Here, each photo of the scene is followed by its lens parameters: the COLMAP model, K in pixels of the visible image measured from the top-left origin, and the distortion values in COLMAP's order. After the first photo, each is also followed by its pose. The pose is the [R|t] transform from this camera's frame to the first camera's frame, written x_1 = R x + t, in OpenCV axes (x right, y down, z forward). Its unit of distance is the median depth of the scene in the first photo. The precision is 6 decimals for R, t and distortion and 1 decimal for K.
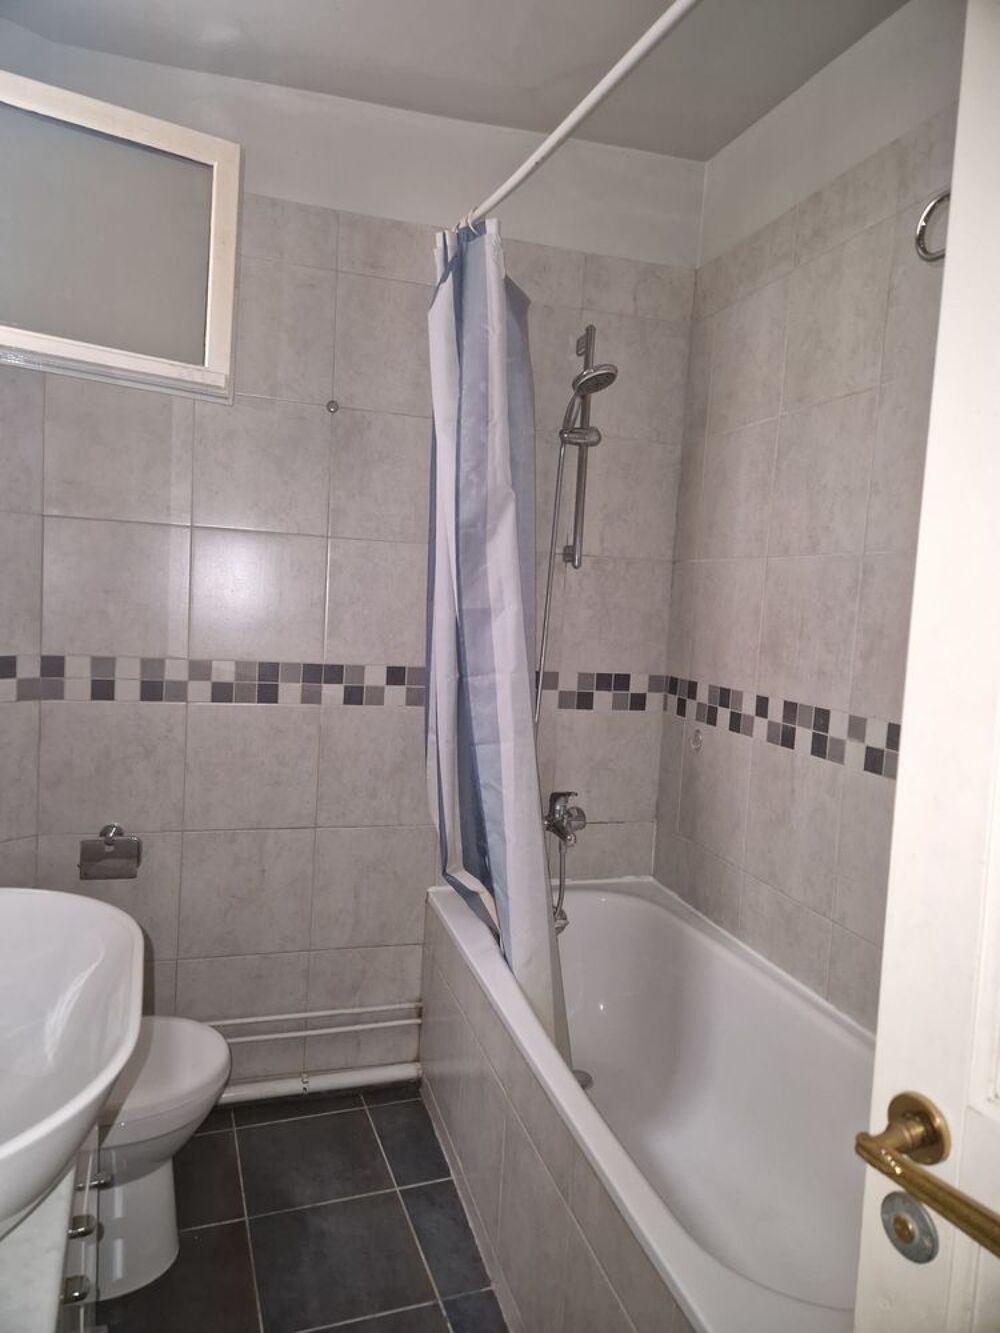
lens RADIAL K [[913.6, 0, 500.1], [0, 913.6, 667.9], [0, 0, 1]] dist [0.083366, -0.037856]
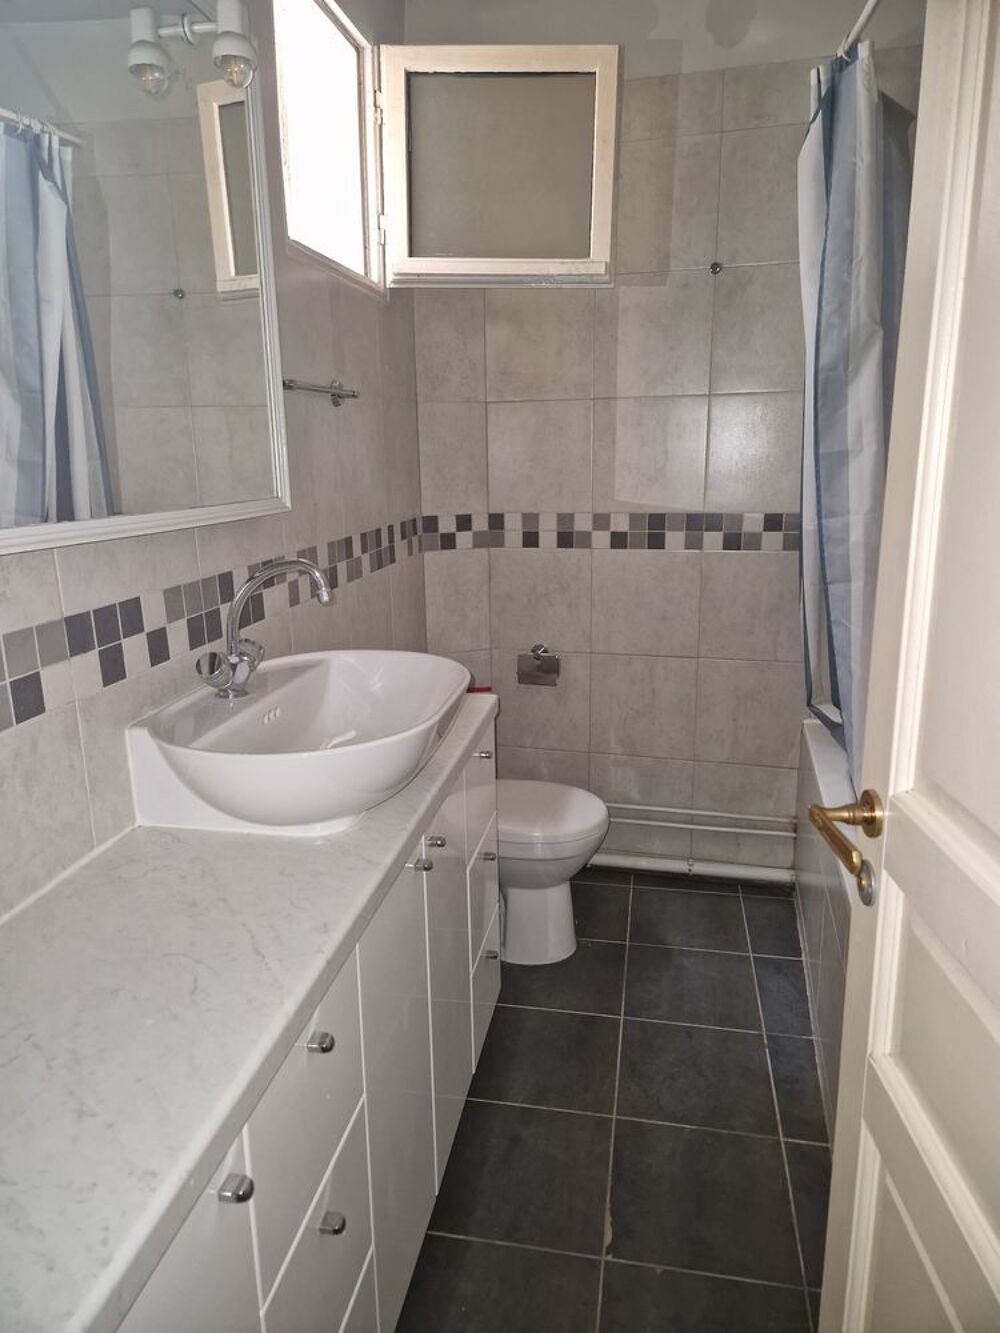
lens RADIAL K [[913.6, 0, 501.2], [0, 913.6, 667.8], [0, 0, 1]] dist [0.083366, -0.037856]
pose [[0.855447, 0.055317, -0.514927, 0.192844], [0.020566, 0.989867, 0.140503, 0.020655], [0.517481, -0.130783, 0.845641, -0.110582]]
